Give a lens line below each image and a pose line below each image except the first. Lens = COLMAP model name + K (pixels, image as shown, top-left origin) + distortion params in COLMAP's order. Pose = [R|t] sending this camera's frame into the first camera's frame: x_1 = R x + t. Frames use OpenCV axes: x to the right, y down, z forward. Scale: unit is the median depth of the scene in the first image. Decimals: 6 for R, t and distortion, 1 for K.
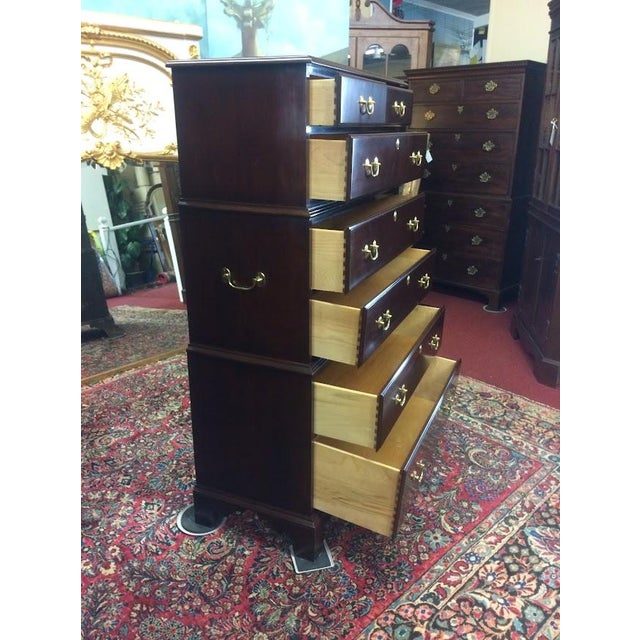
lens RADIAL K [[542.7, 0, 324.5], [0, 542.7, 319.7], [0, 0, 1]] dist [0.125413, -0.192808]
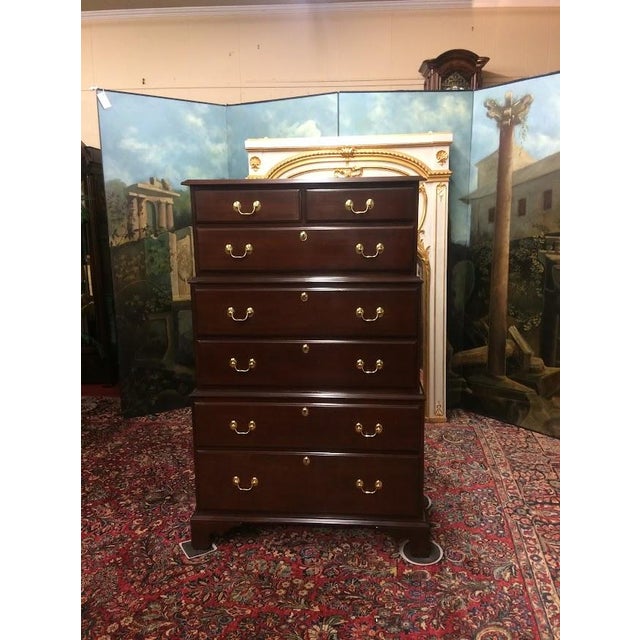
lens RADIAL K [[542.7, 0, 322.0], [0, 542.7, 319.5], [0, 0, 1]] dist [0.125413, -0.192808]
pose [[0.629677, 0.127839, -0.766266, 0.703746], [-0.242061, 0.969549, -0.037159, -0.096407], [0.738182, 0.208882, 0.641448, 0.262800]]
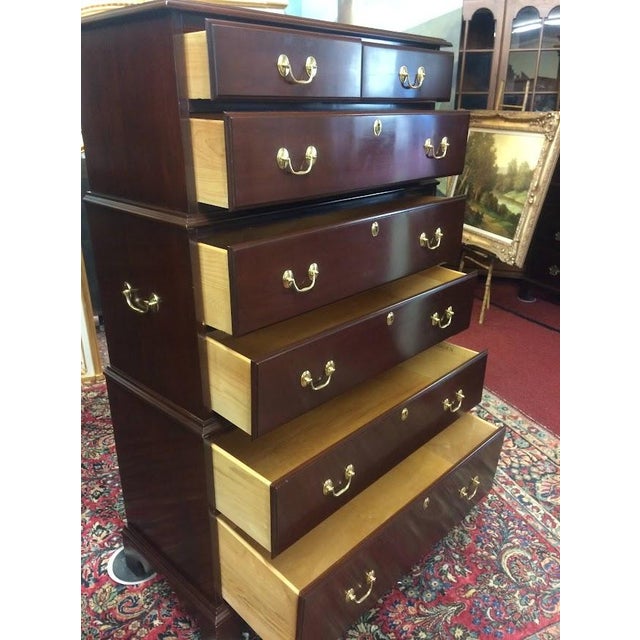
lens RADIAL K [[542.7, 0, 322.6], [0, 542.7, 320.5], [0, 0, 1]] dist [0.125413, -0.192808]
pose [[0.939369, 0.118871, -0.321646, 0.253428], [-0.109325, 0.992863, 0.047650, -0.079164], [0.325014, -0.009597, 0.945660, 0.245582]]
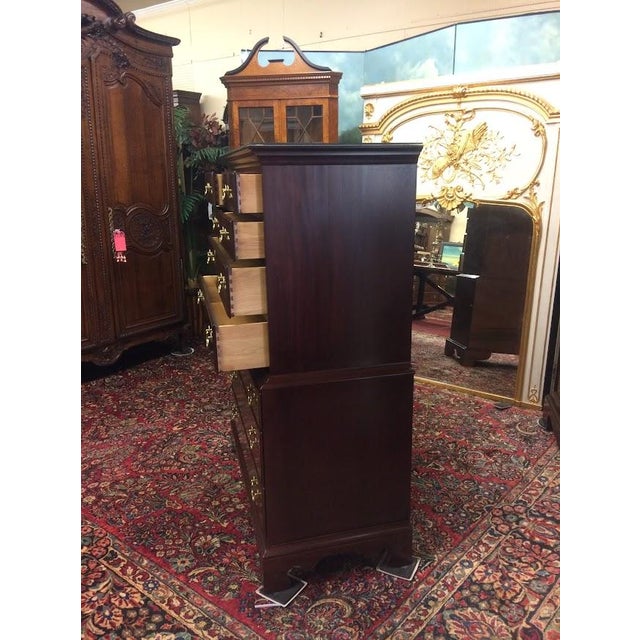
lens RADIAL K [[542.7, 0, 320.4], [0, 542.7, 322.1], [0, 0, 1]] dist [0.125413, -0.192808]
pose [[0.123907, 0.254169, -0.959190, 0.948915], [-0.321535, 0.924769, 0.203513, -0.266098], [0.938756, 0.283197, 0.196309, 0.779730]]
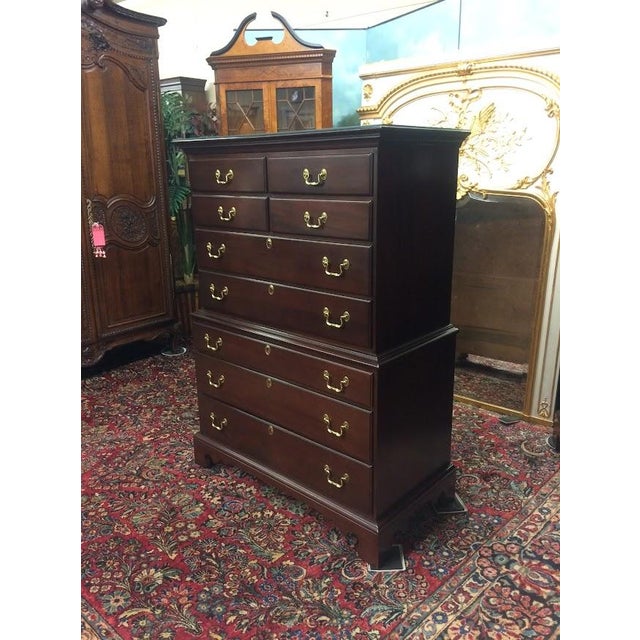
lens RADIAL K [[542.7, 0, 320.7], [0, 542.7, 322.1], [0, 0, 1]] dist [0.125413, -0.192808]
pose [[0.063672, 0.267884, -0.961345, 0.835858], [-0.319039, 0.918212, 0.234734, -0.297823], [0.945600, 0.291760, 0.143930, 0.900582]]
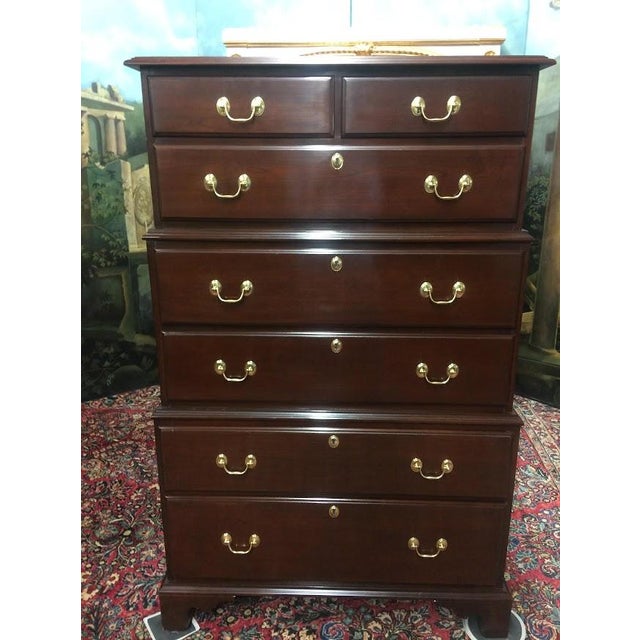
lens RADIAL K [[542.7, 0, 321.2], [0, 542.7, 318.9], [0, 0, 1]] dist [0.125413, -0.192808]
pose [[0.667732, 0.209131, -0.714422, 0.373351], [-0.243937, 0.968206, 0.055426, -0.133253], [0.703299, 0.137264, 0.697517, 0.429152]]
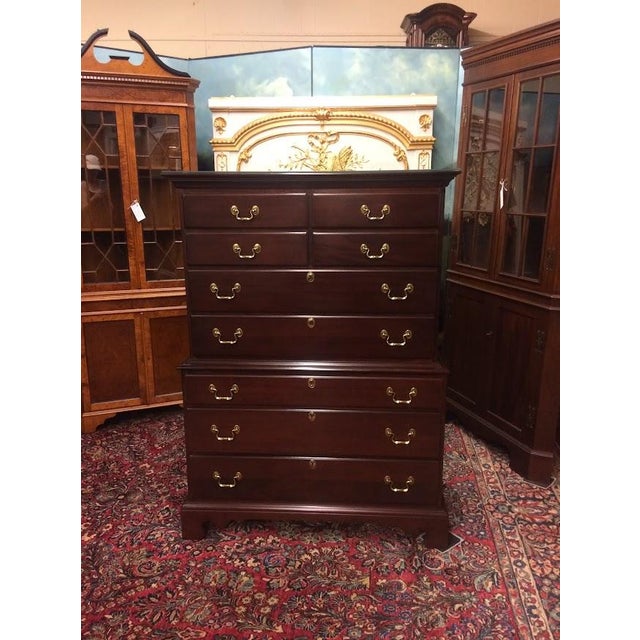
lens RADIAL K [[542.7, 0, 324.1], [0, 542.7, 319.9], [0, 0, 1]] dist [0.125413, -0.192808]
pose [[0.659843, 0.172331, -0.731375, 0.626977], [-0.245494, 0.969373, 0.006926, -0.130299], [0.710169, 0.174978, 0.681941, 0.345238]]
